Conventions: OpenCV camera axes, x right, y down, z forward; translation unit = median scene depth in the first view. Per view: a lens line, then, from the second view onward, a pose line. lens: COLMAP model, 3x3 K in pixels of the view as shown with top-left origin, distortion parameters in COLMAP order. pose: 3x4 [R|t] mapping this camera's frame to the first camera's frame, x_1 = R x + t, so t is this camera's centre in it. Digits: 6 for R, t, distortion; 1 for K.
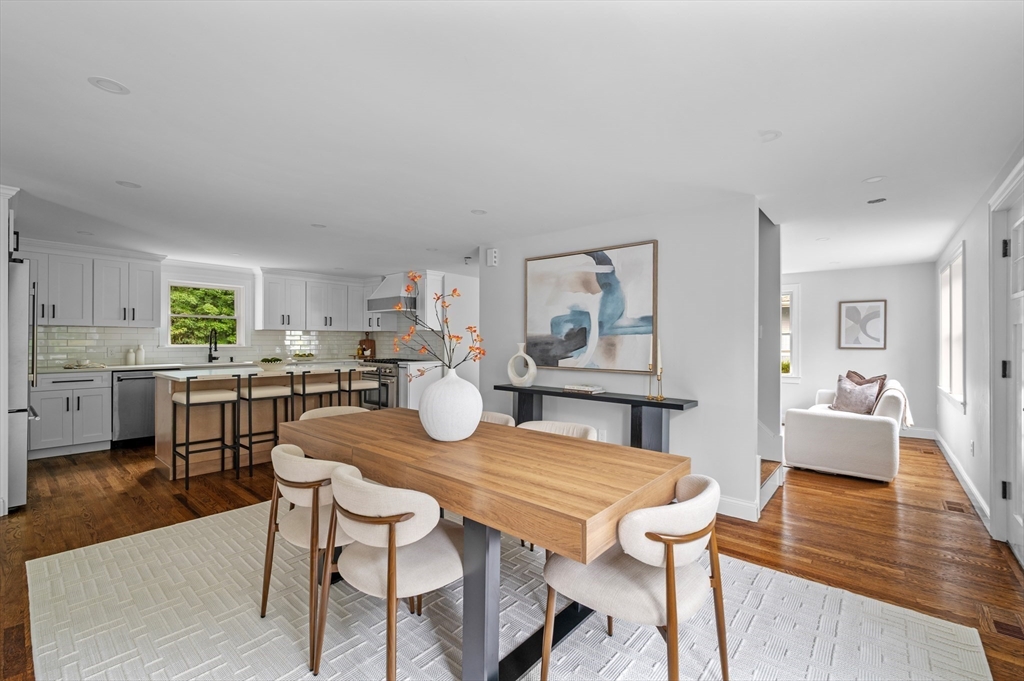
lens RADIAL K [[438.2, 0, 513.9], [0, 438.2, 340.9], [0, 0, 1]] dist [-0.003234, 0.000229]
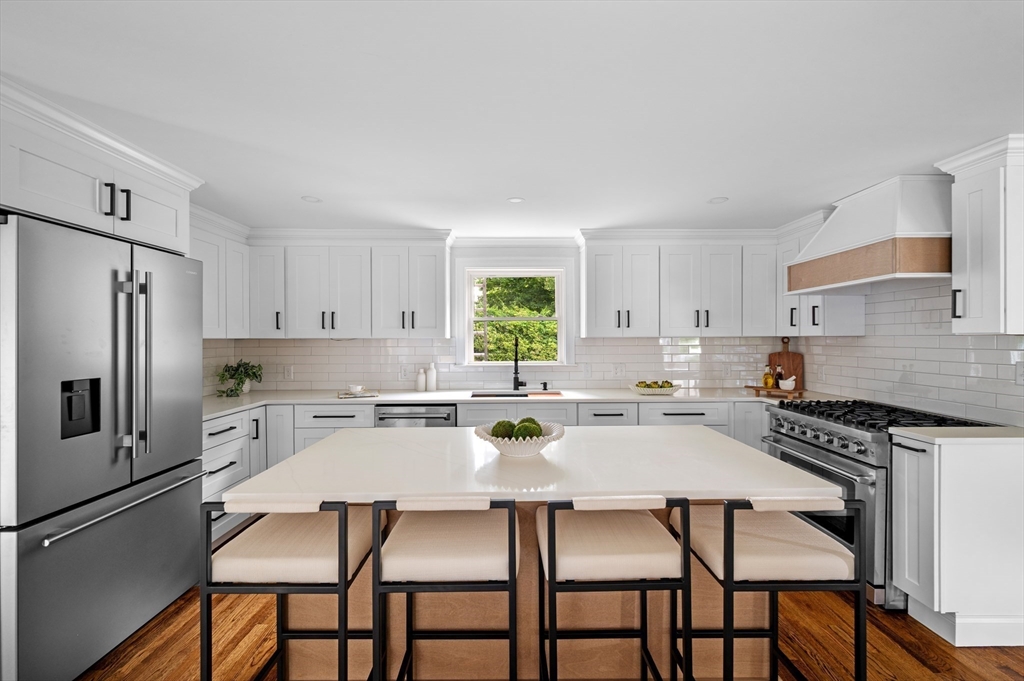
lens RADIAL K [[438.2, 0, 514.3], [0, 438.2, 339.9], [0, 0, 1]] dist [-0.003234, 0.000229]
pose [[0.649252, -0.004008, -0.760563, -0.197839], [0.005629, 0.999984, -0.000464, -0.023453], [0.760553, -0.003980, 0.649264, 0.560176]]
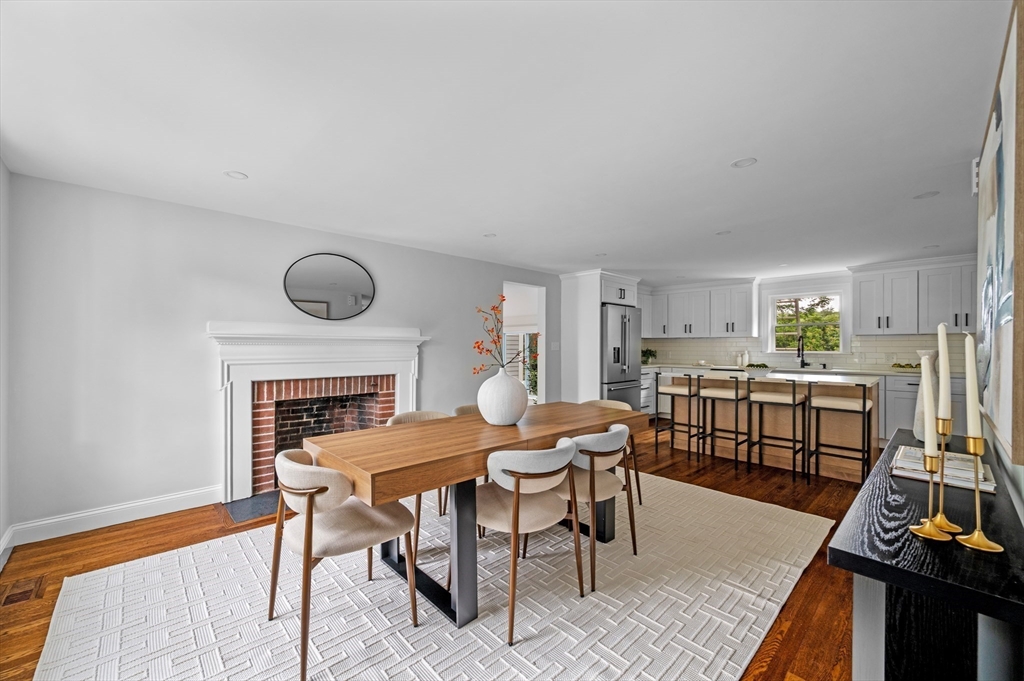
lens RADIAL K [[405.5, 0, 511.9], [0, 405.5, 345.1], [0, 0, 1]] dist [-0.001030, -0.000107]
pose [[-0.111855, -0.006845, -0.993701, 0.346312], [-0.001598, 0.999976, -0.006708, 0.001699], [0.993723, 0.000837, -0.111863, 0.397890]]
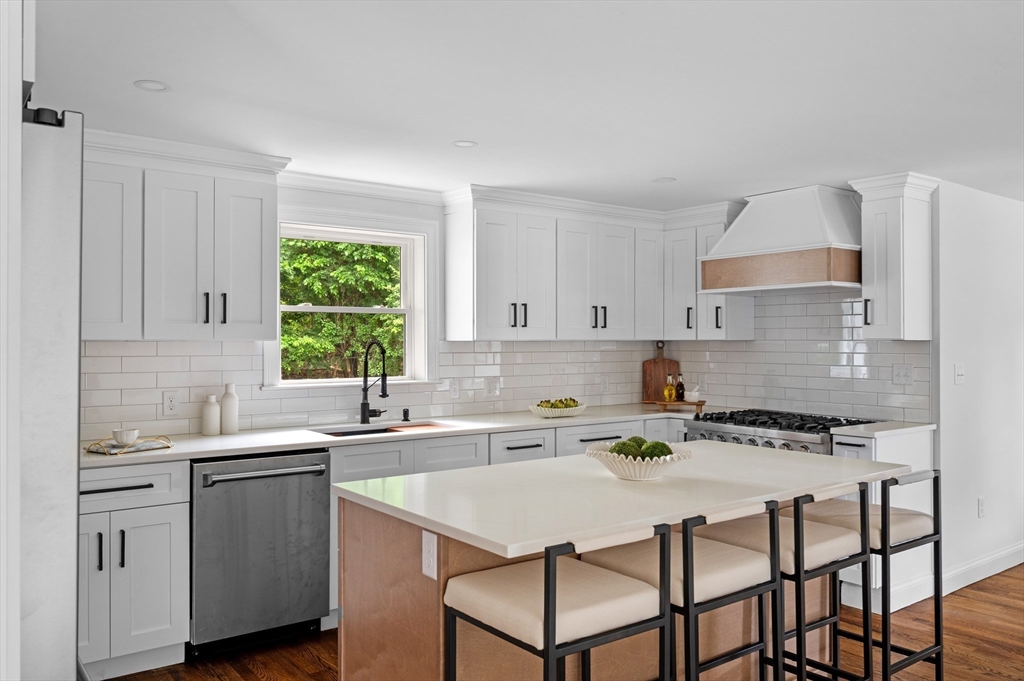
lens RADIAL K [[791.7, 0, 511.2], [0, 791.7, 332.8], [0, 0, 1]] dist [0.005042, 0.000156]
pose [[0.974653, -0.005482, -0.223654, -0.383890], [0.003078, 0.999934, -0.011097, -0.025300], [0.223700, 0.010127, 0.974605, 0.303446]]
